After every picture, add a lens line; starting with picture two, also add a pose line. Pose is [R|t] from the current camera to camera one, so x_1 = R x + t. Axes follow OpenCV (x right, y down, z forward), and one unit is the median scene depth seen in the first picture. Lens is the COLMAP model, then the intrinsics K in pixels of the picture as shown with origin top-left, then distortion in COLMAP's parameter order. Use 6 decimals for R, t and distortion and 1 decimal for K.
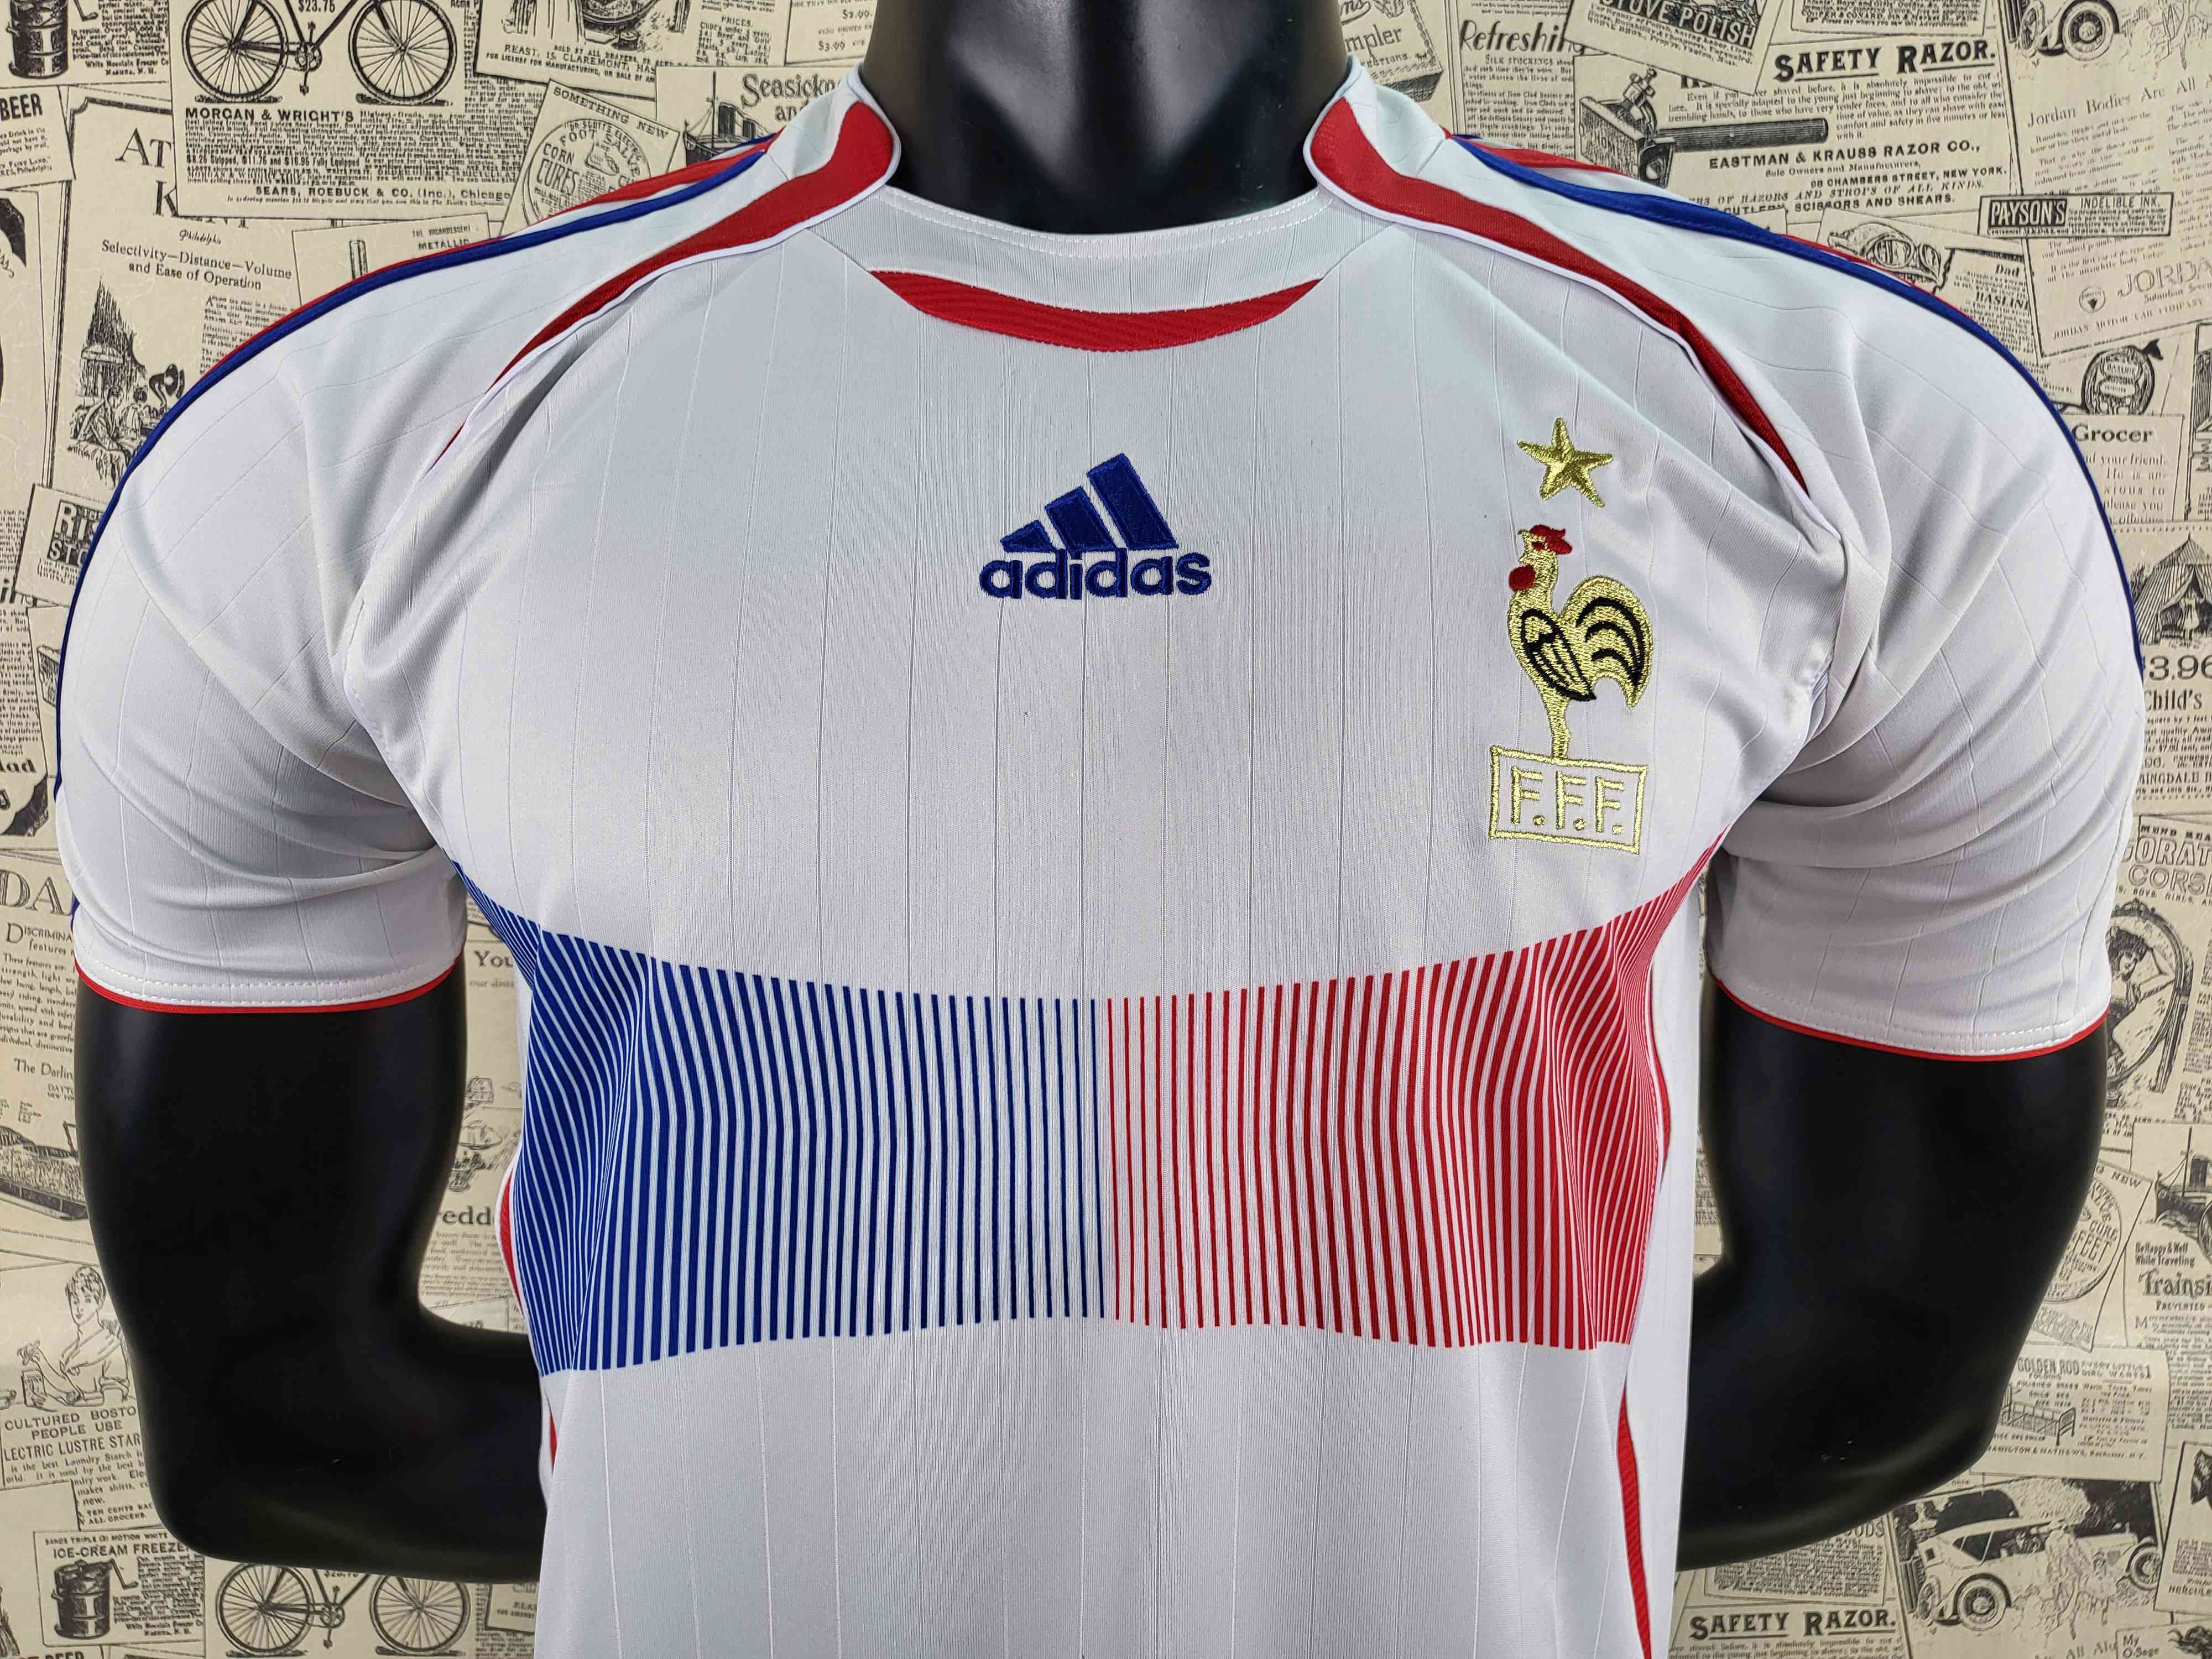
lens RADIAL K [[1645.3, 0, 1096.4], [0, 1645.3, 833.3], [0, 0, 1]] dist [0.011466, 0.028751]
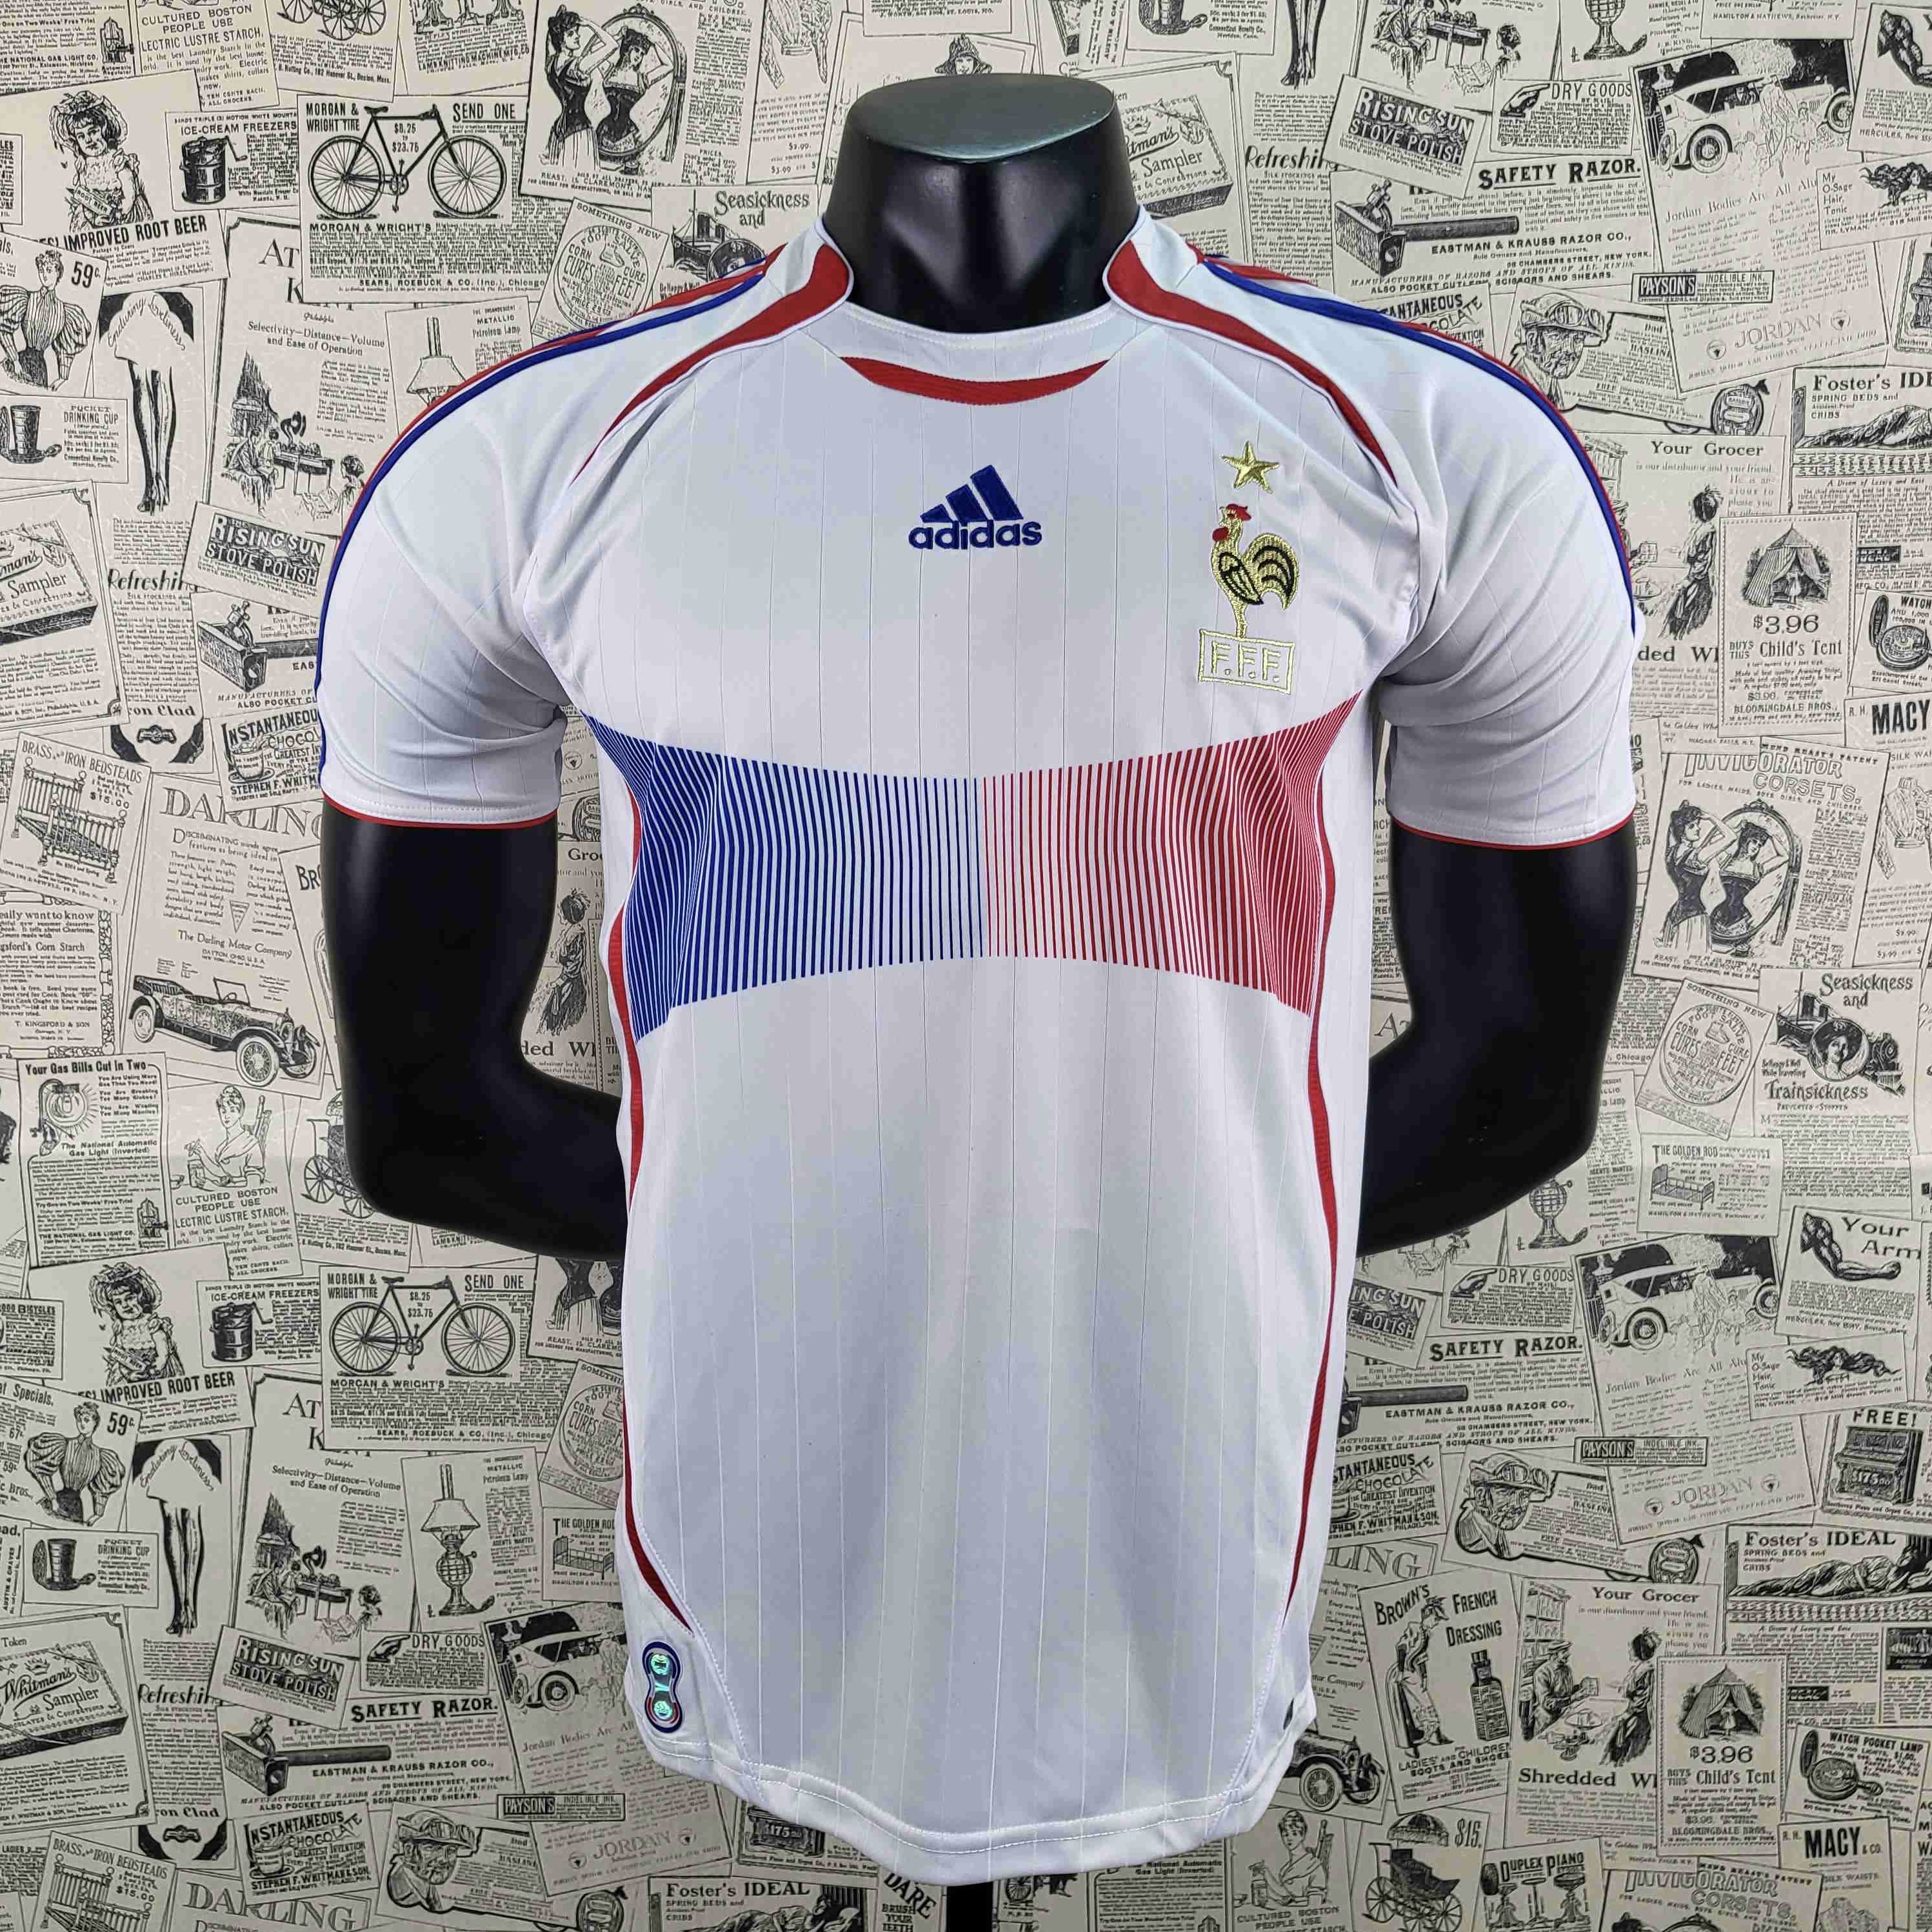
lens RADIAL K [[1918.6, 0, 960.2], [0, 1918.6, 951.8], [0, 0, 1]] dist [-0.020191, 0.094552]
pose [[0.999881, -0.005772, -0.014278, 0.005434], [0.005978, 0.999878, 0.014460, 0.142246], [0.014193, -0.014543, 0.999794, -0.576978]]
